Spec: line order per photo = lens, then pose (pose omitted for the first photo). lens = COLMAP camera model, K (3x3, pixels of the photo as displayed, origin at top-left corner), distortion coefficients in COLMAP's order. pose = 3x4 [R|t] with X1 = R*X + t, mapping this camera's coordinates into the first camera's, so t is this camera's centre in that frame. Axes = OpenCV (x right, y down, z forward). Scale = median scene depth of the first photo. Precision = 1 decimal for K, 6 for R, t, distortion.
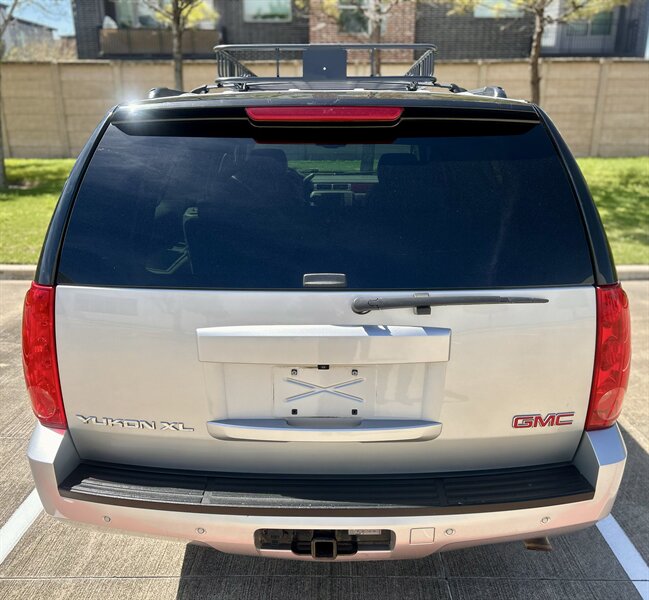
lens RADIAL K [[525.7, 0, 334.5], [0, 525.7, 353.0], [0, 0, 1]] dist [0.008080, 0.010865]
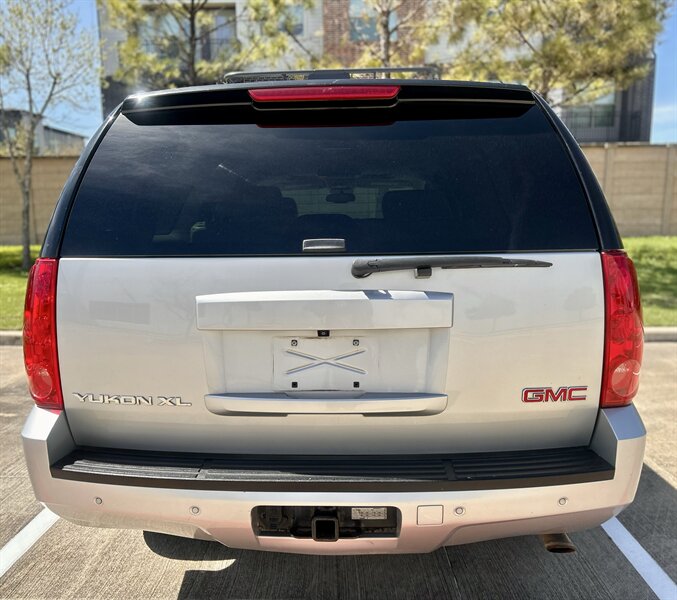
lens RADIAL K [[534.6, 0, 334.9], [0, 534.6, 369.6], [0, 0, 1]] dist [0.014737, -0.006025]
pose [[0.999597, -0.007707, -0.027321, 0.025037], [0.004285, 0.992375, -0.123180, 0.201400], [0.028062, 0.123014, 0.992008, 0.019349]]
